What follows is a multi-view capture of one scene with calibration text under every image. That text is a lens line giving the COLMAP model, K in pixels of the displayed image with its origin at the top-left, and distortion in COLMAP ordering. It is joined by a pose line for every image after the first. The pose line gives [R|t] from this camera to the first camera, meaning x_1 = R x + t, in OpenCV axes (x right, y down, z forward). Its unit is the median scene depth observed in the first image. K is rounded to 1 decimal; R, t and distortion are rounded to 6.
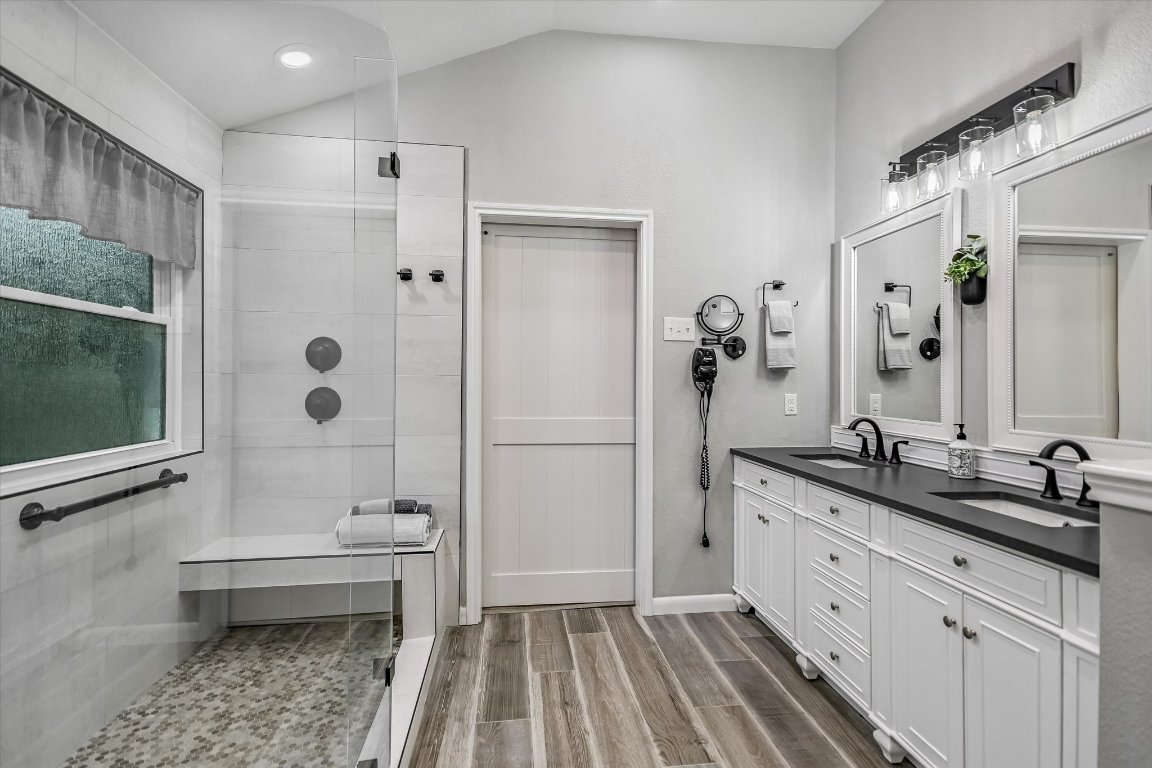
lens RADIAL K [[539.0, 0, 575.5], [0, 539.0, 379.4], [0, 0, 1]] dist [0.000737, 0.000151]
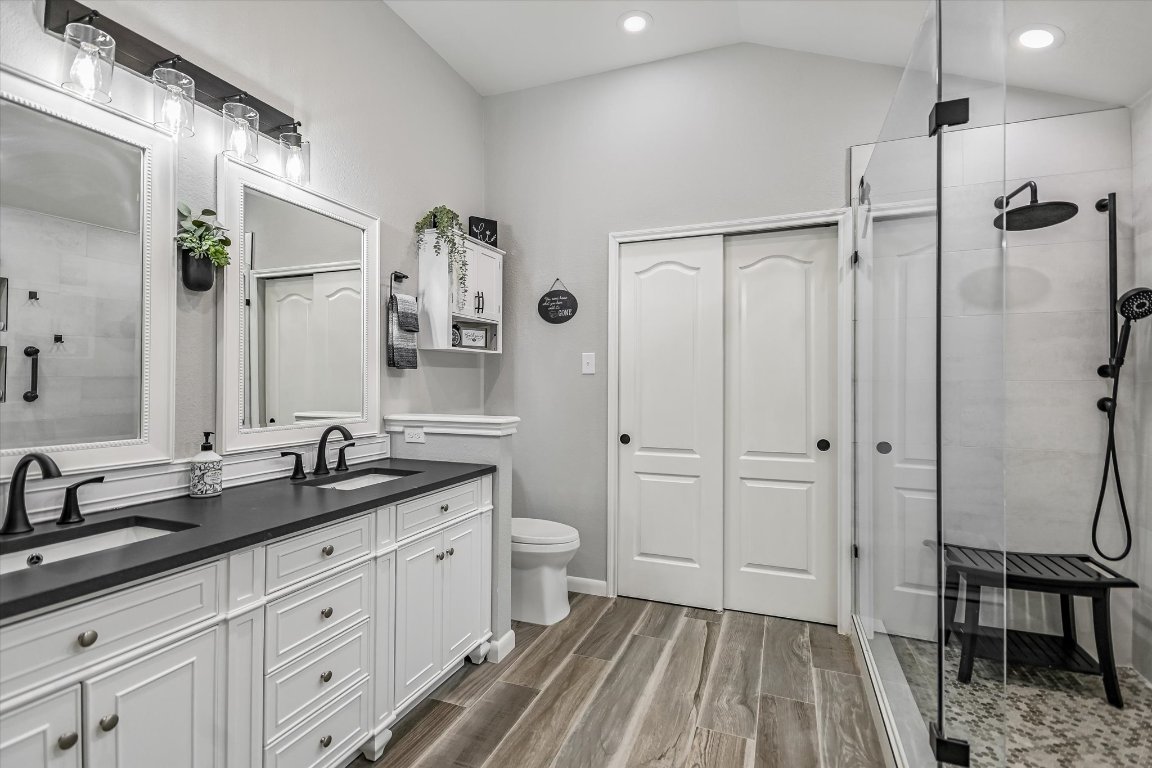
lens RADIAL K [[539.0, 0, 571.2], [0, 539.0, 383.1], [0, 0, 1]] dist [0.000737, 0.000151]
pose [[-0.876024, -0.011792, 0.482124, -0.195995], [-0.010700, 0.999930, 0.005015, -0.004668], [-0.482149, -0.000766, -0.876089, 1.512087]]
